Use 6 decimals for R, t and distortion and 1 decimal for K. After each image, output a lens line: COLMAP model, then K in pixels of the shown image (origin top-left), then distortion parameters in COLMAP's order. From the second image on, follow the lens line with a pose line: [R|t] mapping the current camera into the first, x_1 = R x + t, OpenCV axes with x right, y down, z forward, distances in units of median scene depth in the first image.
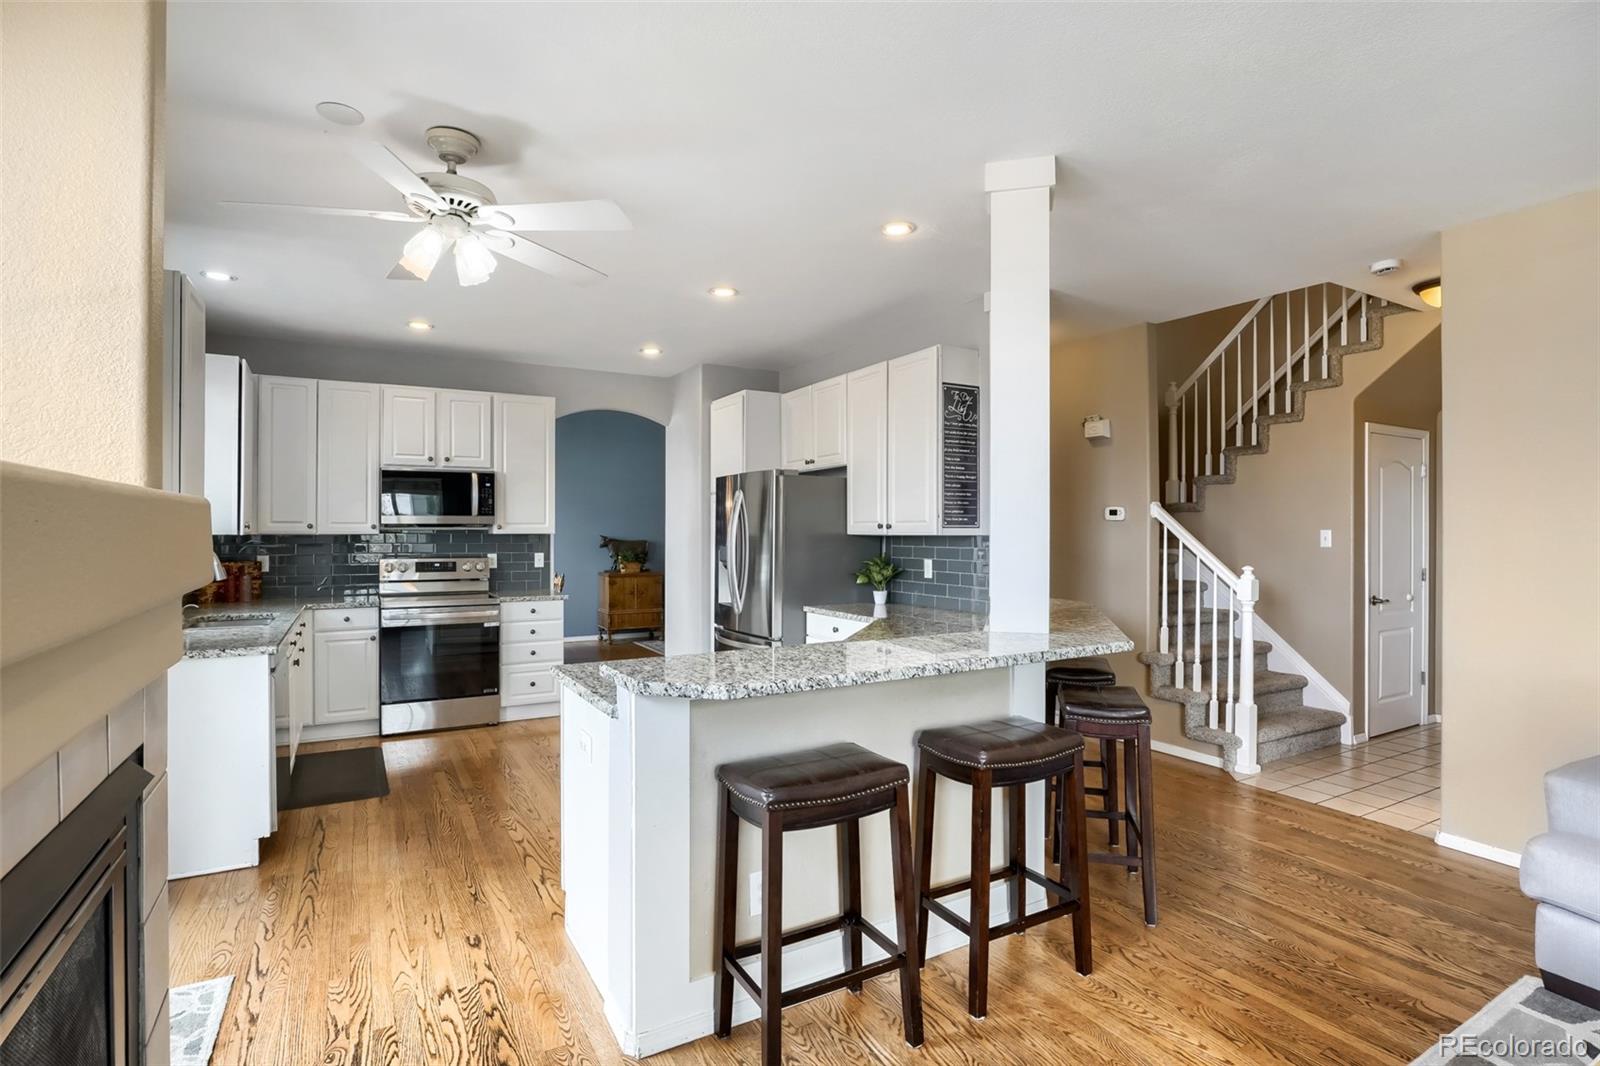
lens RADIAL K [[778.3, 0, 798.9], [0, 778.3, 527.9], [0, 0, 1]] dist [-0.003978, -0.000475]
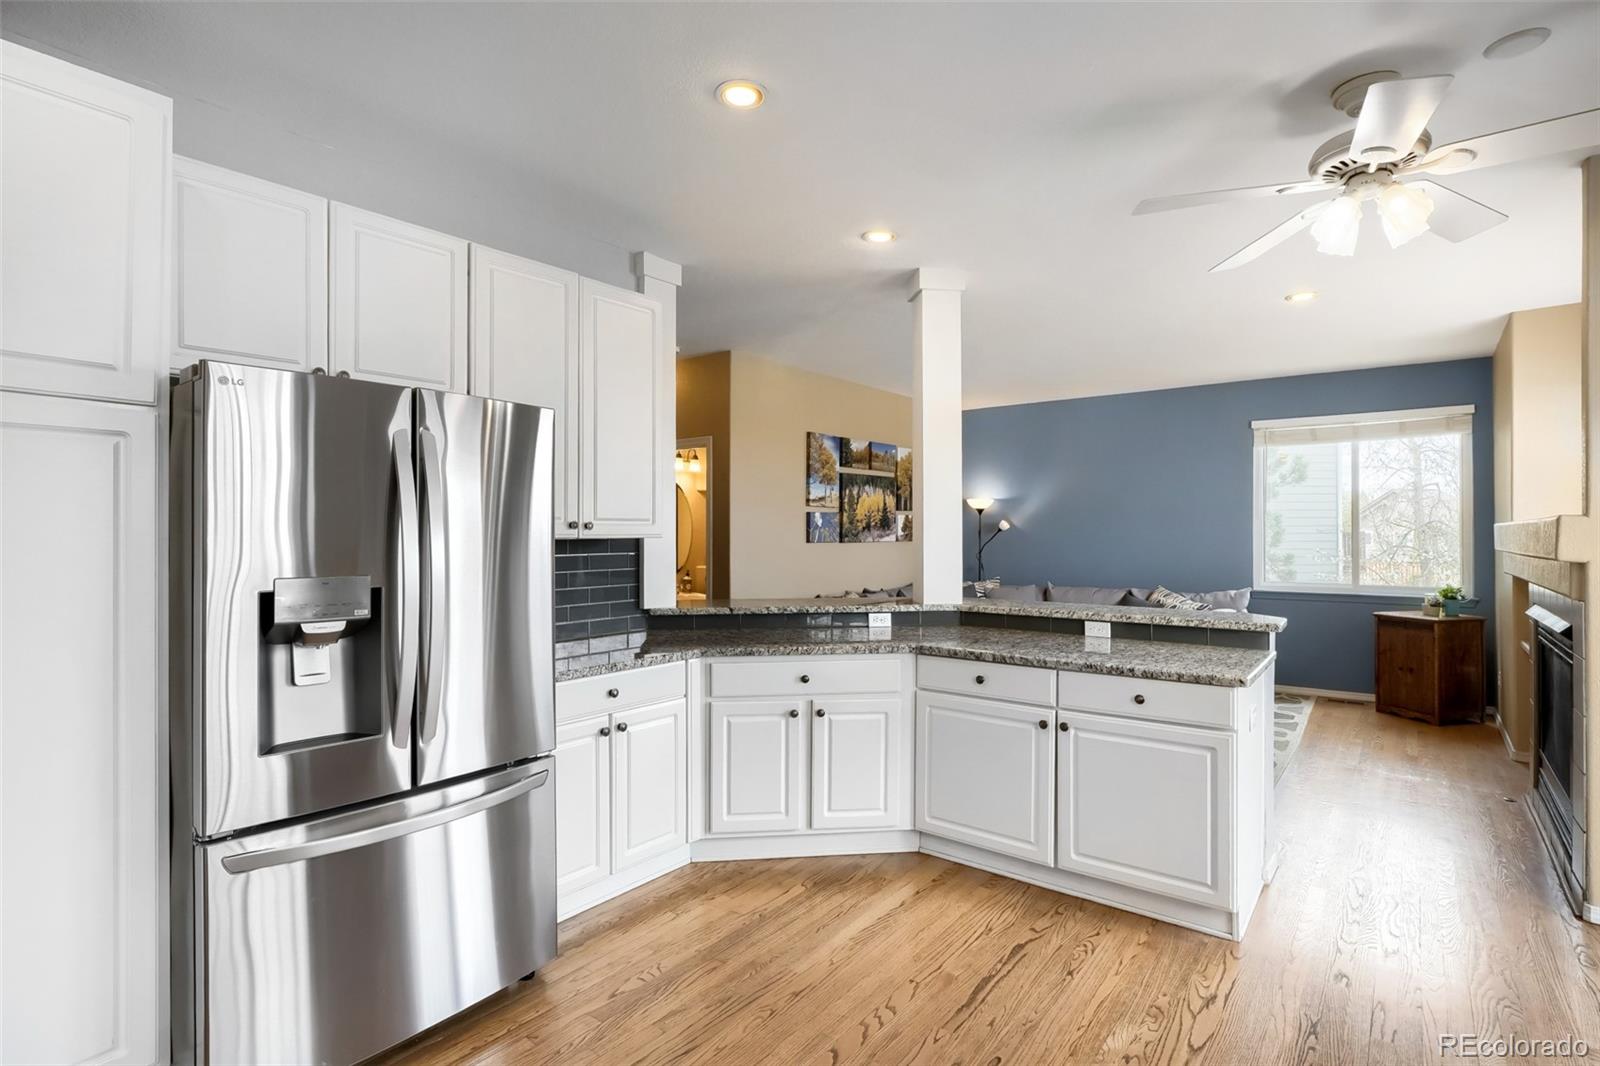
lens RADIAL K [[778.3, 0, 798.9], [0, 778.3, 527.9], [0, 0, 1]] dist [-0.003978, -0.000475]
pose [[-0.375627, 0.003857, 0.926763, -0.945116], [-0.001231, 0.999988, -0.004660, 0.004829], [-0.926770, -0.002891, -0.375618, 1.784173]]
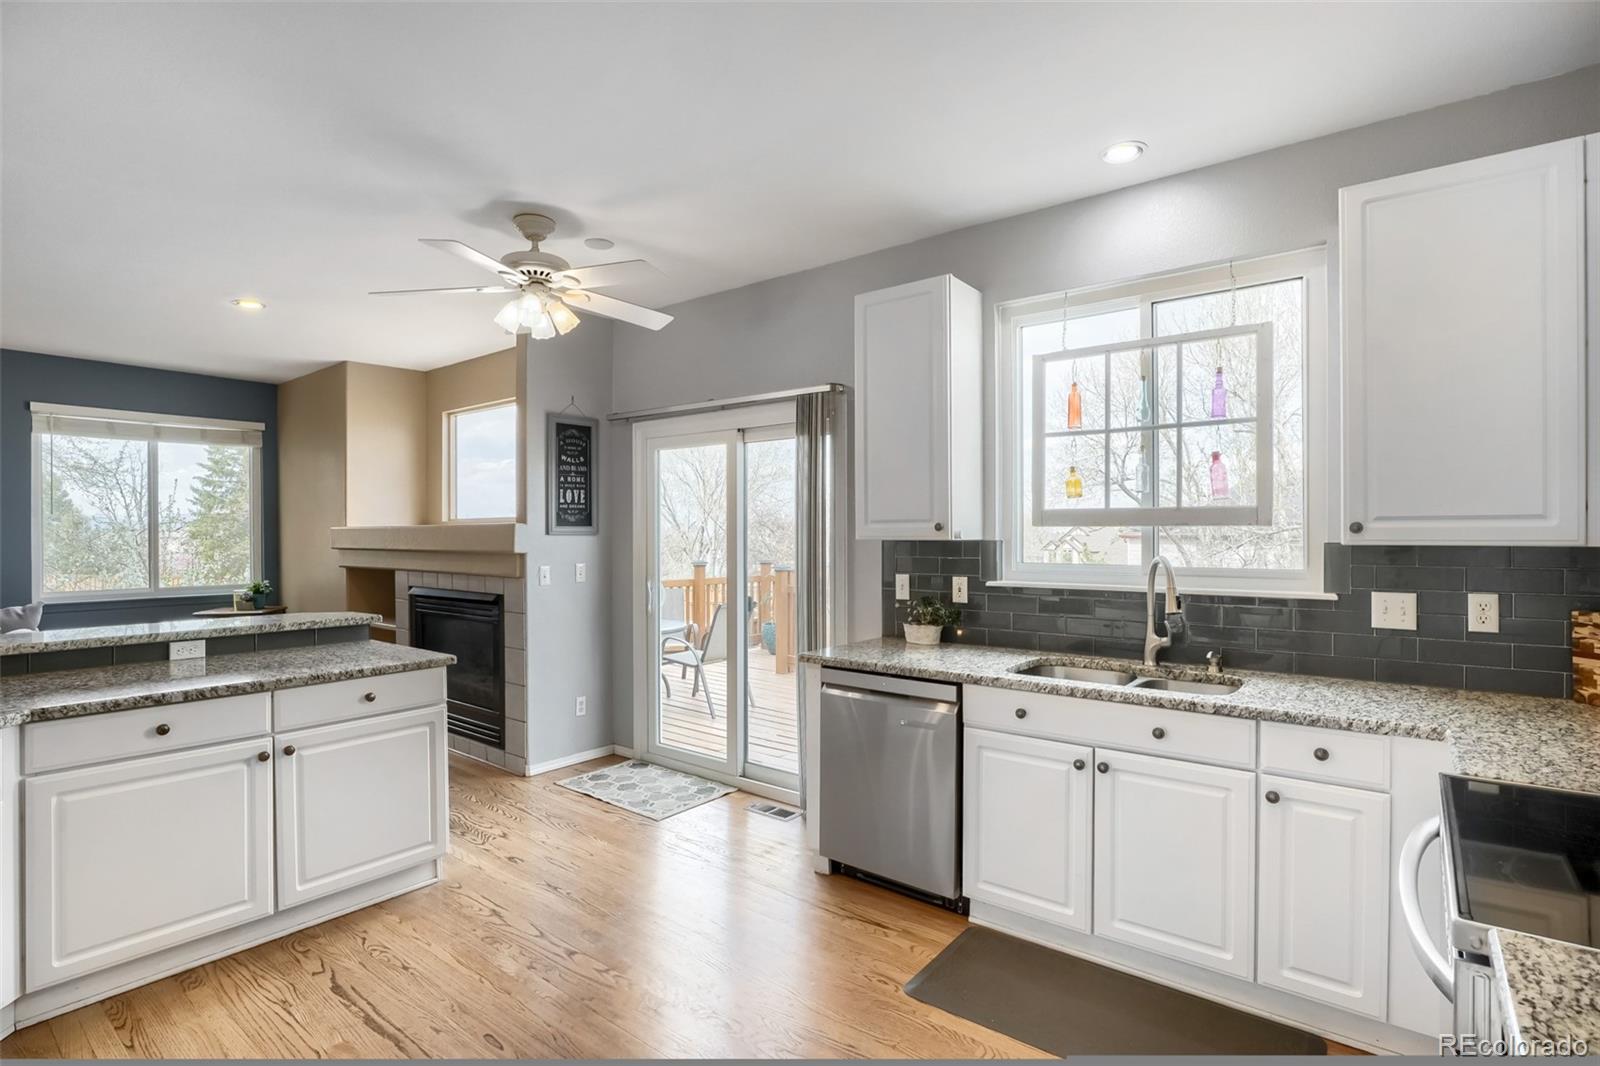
lens RADIAL K [[786.6, 0, 800.0], [0, 786.6, 533.0], [0, 0, 1]] dist [-0.039598, 0.015690]
pose [[-0.928314, 0.001328, -0.371795, -0.348721], [0.001515, 0.999999, -0.000211, 0.003535], [0.371794, -0.000759, -0.928315, 2.156035]]
